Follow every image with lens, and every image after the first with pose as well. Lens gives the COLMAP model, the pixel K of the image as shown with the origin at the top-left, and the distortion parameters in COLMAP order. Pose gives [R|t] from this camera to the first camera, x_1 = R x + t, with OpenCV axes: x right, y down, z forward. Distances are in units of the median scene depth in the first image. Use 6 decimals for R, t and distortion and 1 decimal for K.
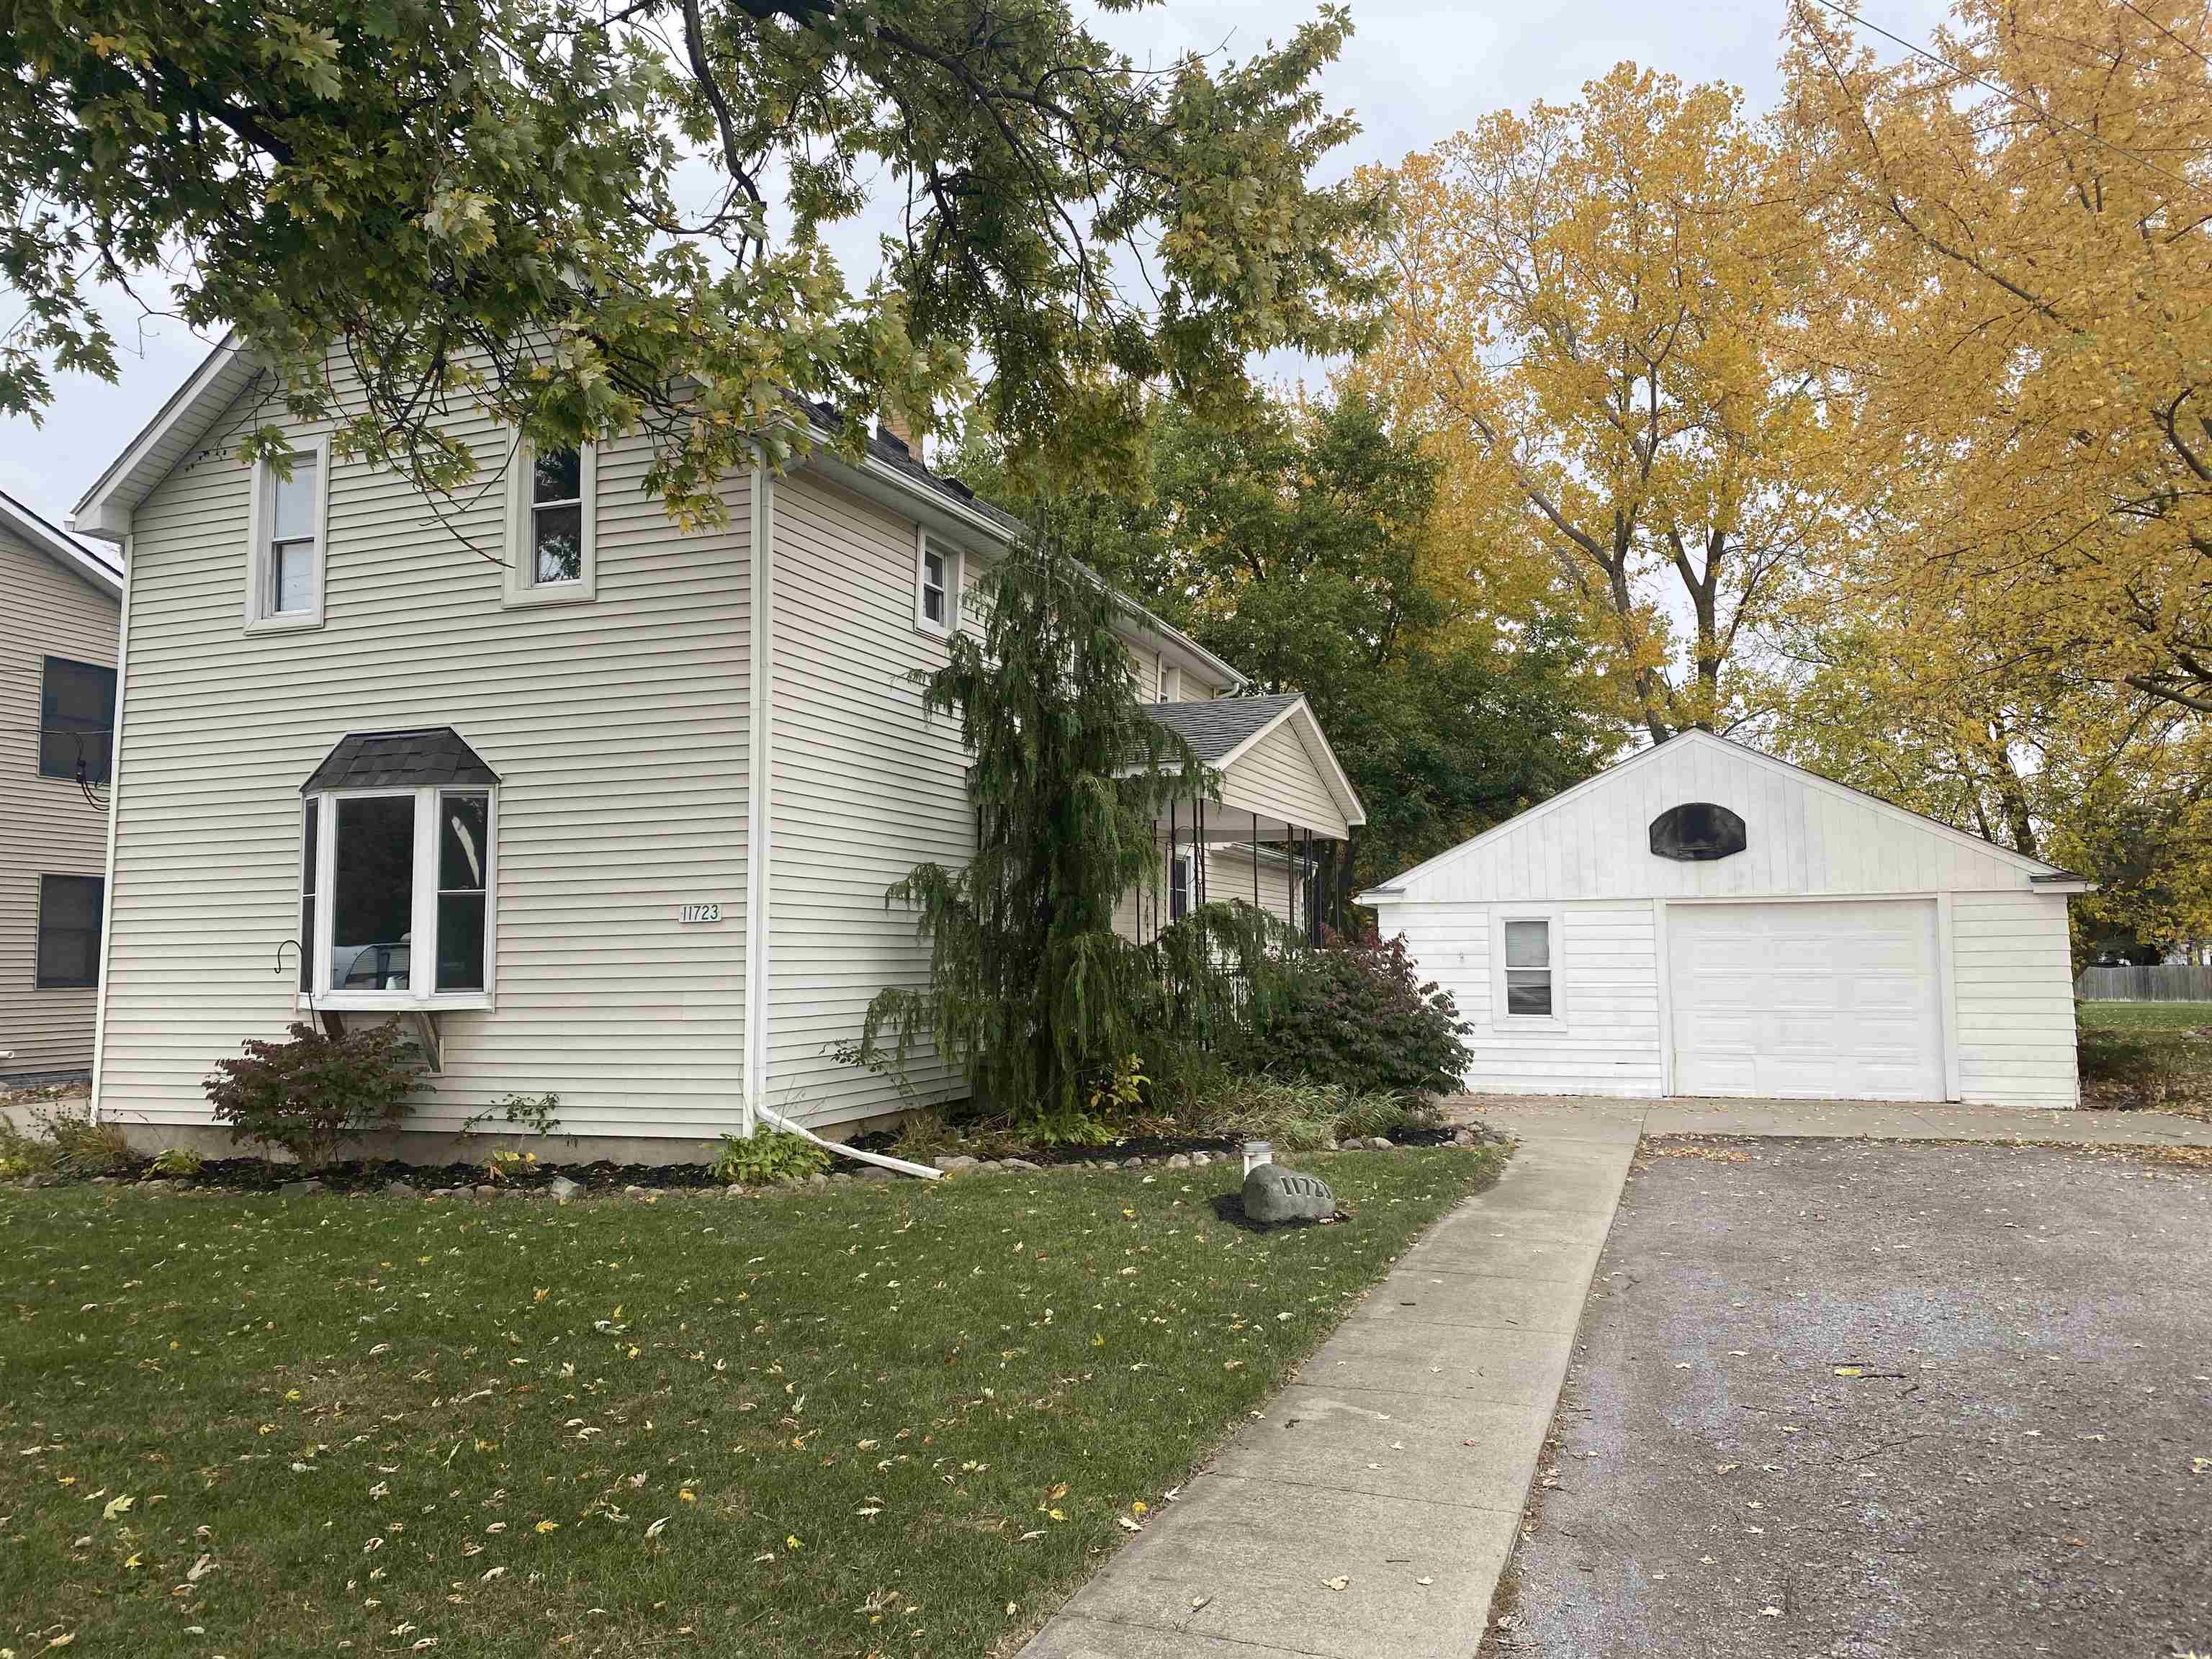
lens RADIAL K [[1706.8, 0, 1106.0], [0, 1706.8, 829.5], [0, 0, 1]] dist [0.024216, -0.030874]
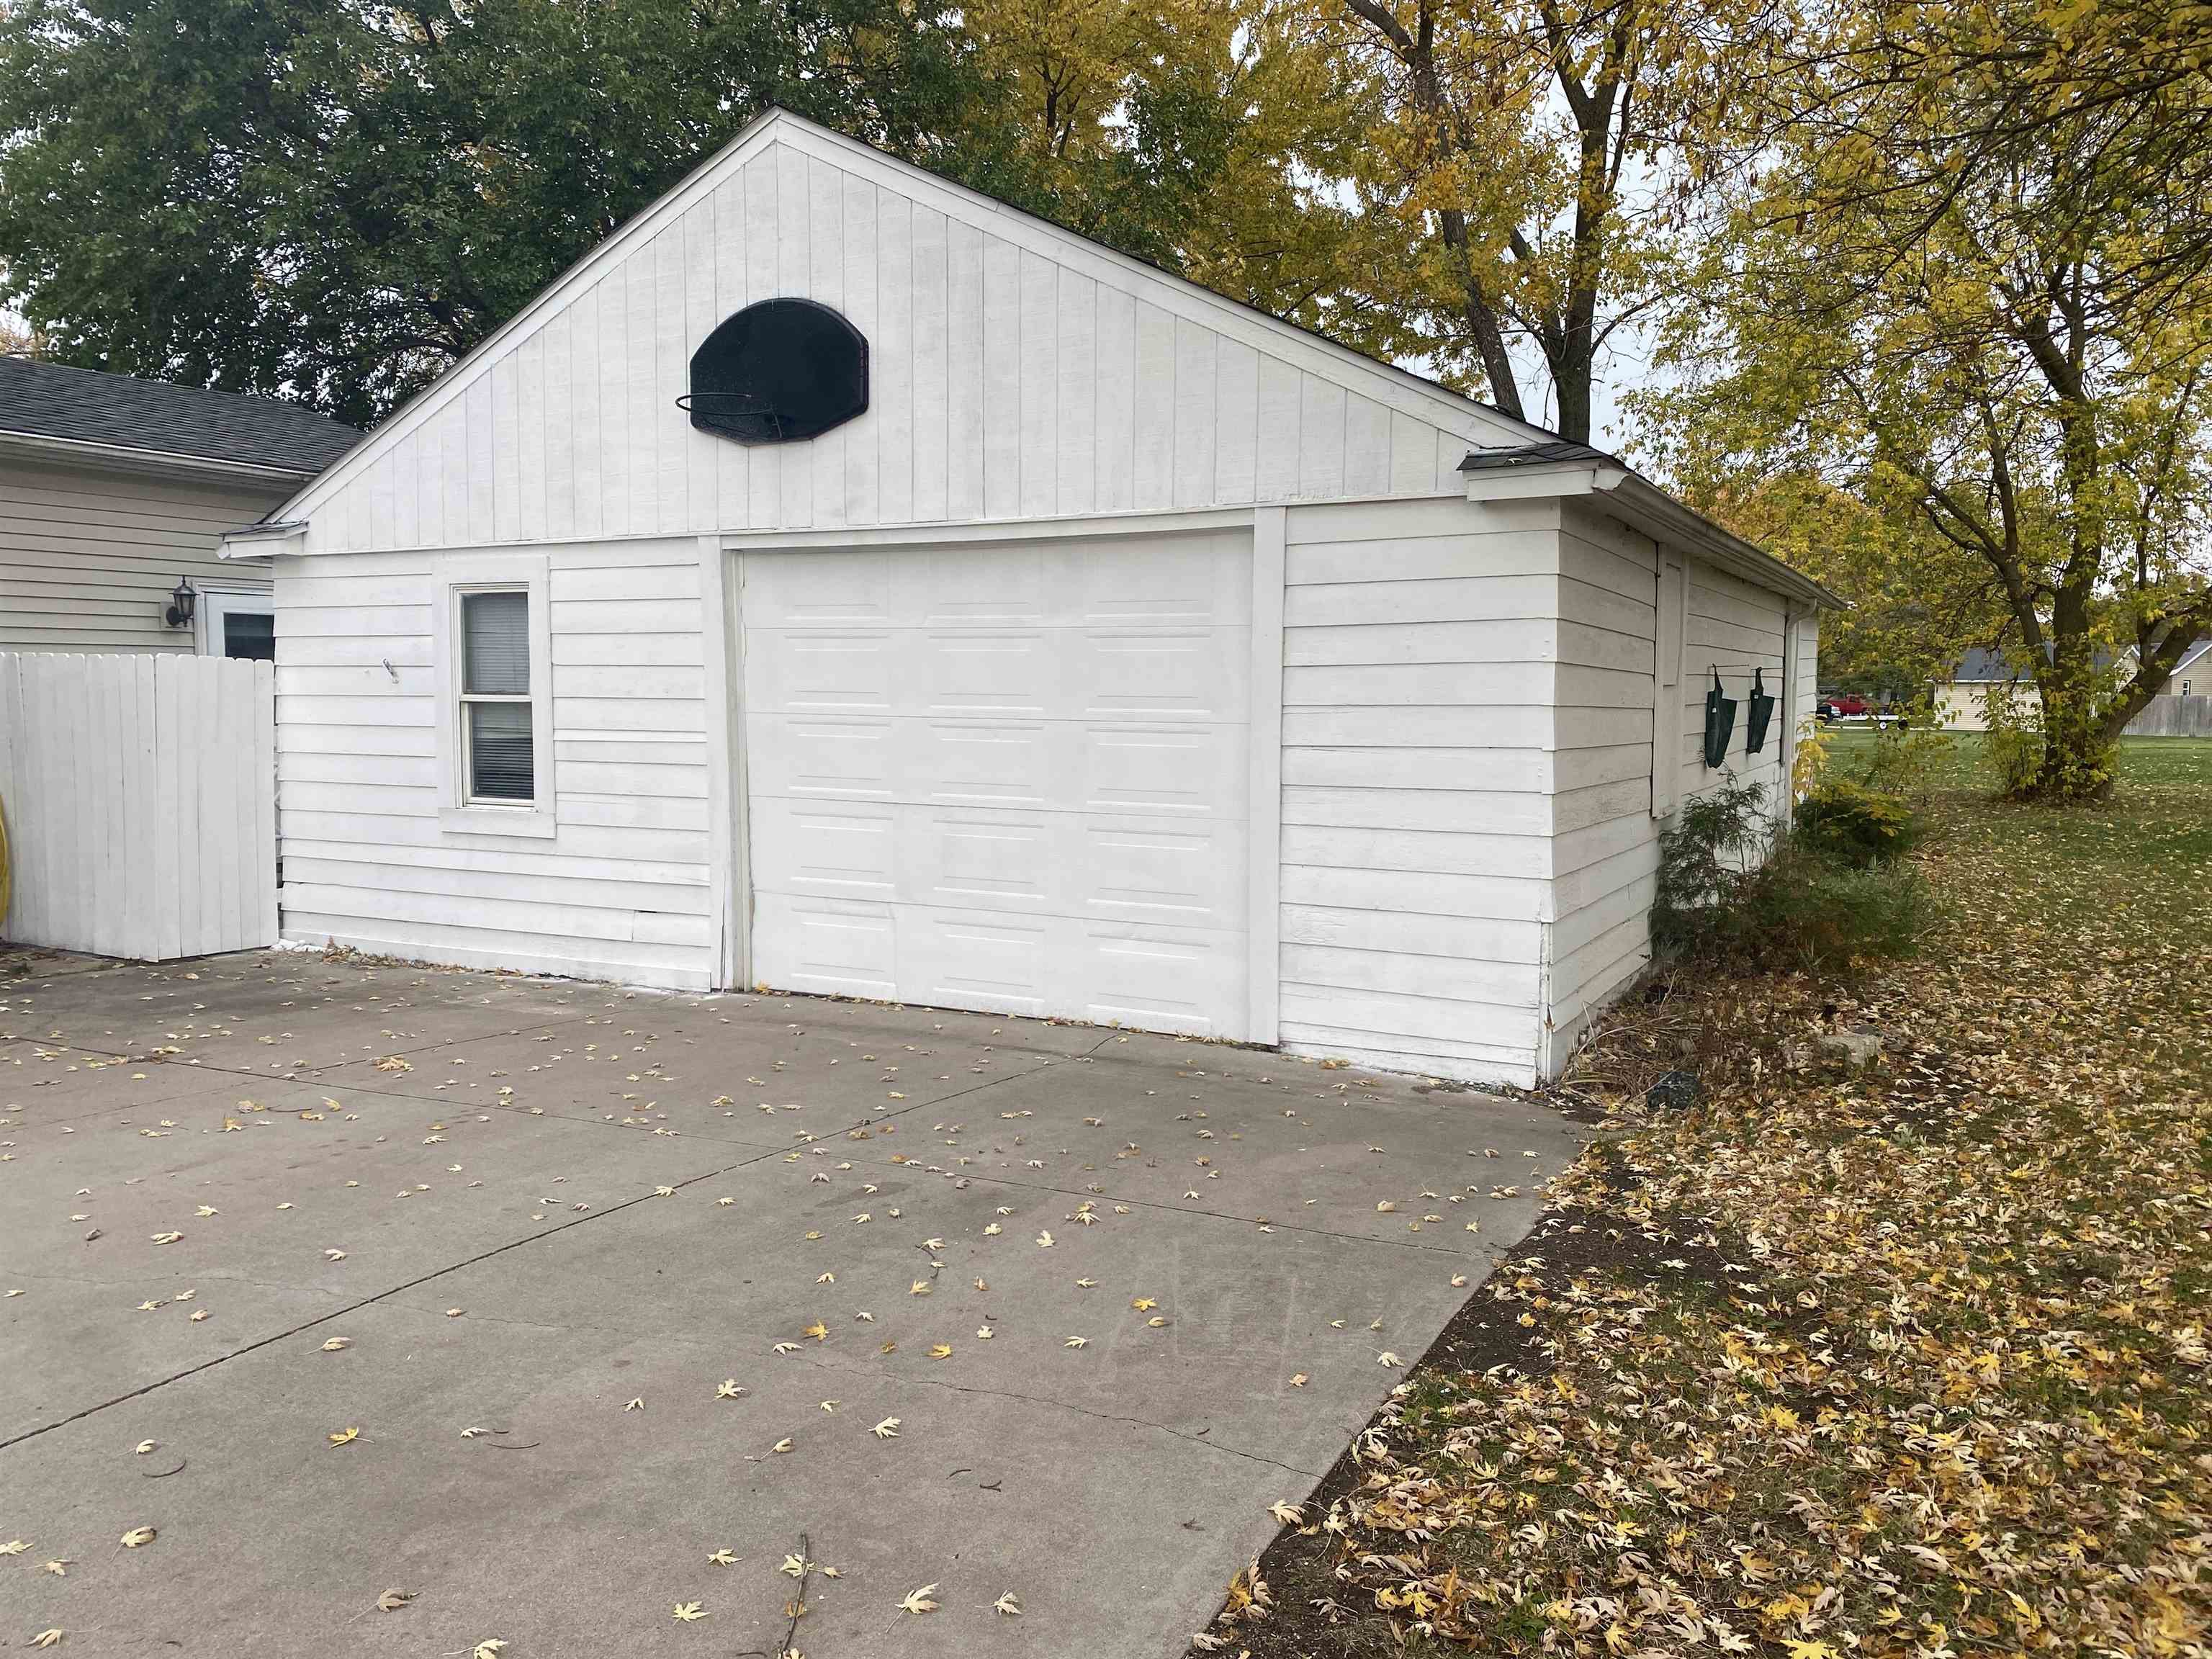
lens RADIAL K [[1668.1, 0, 1106.0], [0, 1668.1, 829.5], [0, 0, 1]] dist [0.043858, -0.007598]
pose [[0.992537, 0.018301, -0.120562, 0.754008], [0.002047, 0.986034, 0.166529, 0.068168], [0.121926, -0.165533, 0.978638, 0.939769]]
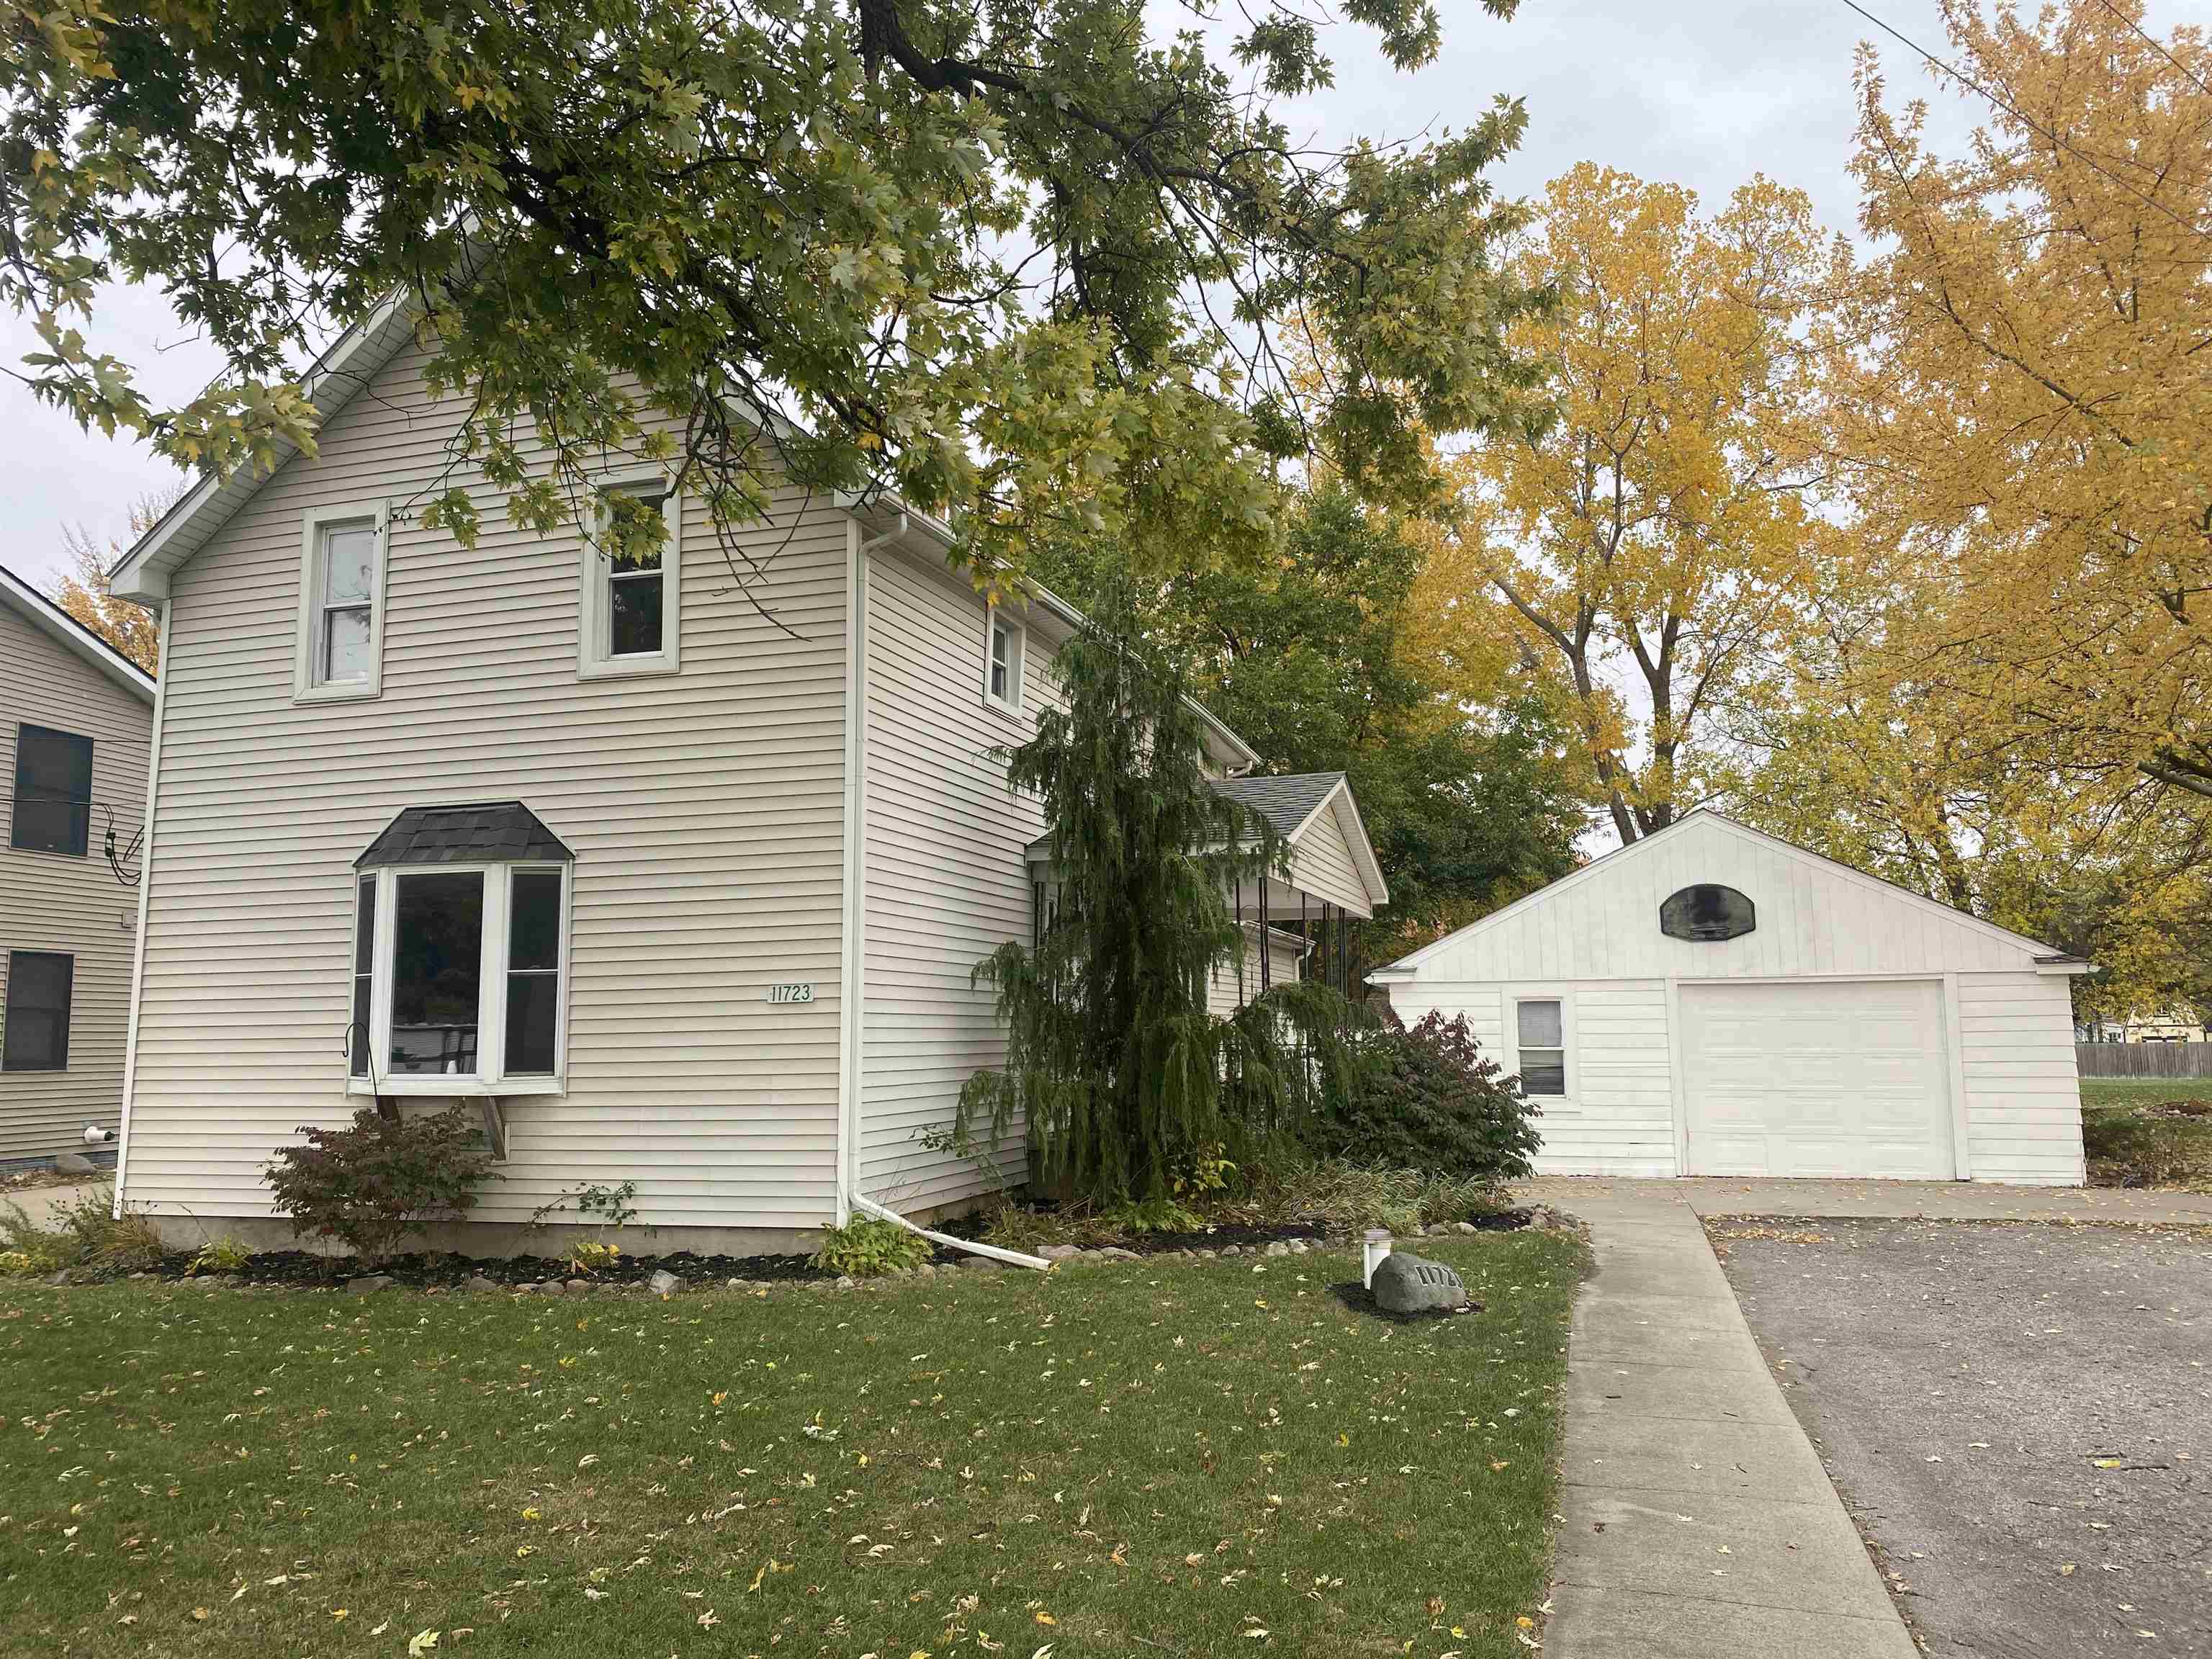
lens RADIAL K [[1709.5, 0, 1106.0], [0, 1709.5, 829.5], [0, 0, 1]] dist [0.011607, -0.010405]
pose [[0.998474, 0.006015, 0.054886, -0.101696], [-0.003534, 0.998973, -0.045181, -0.001056], [-0.055102, 0.044918, 0.997470, 0.014727]]
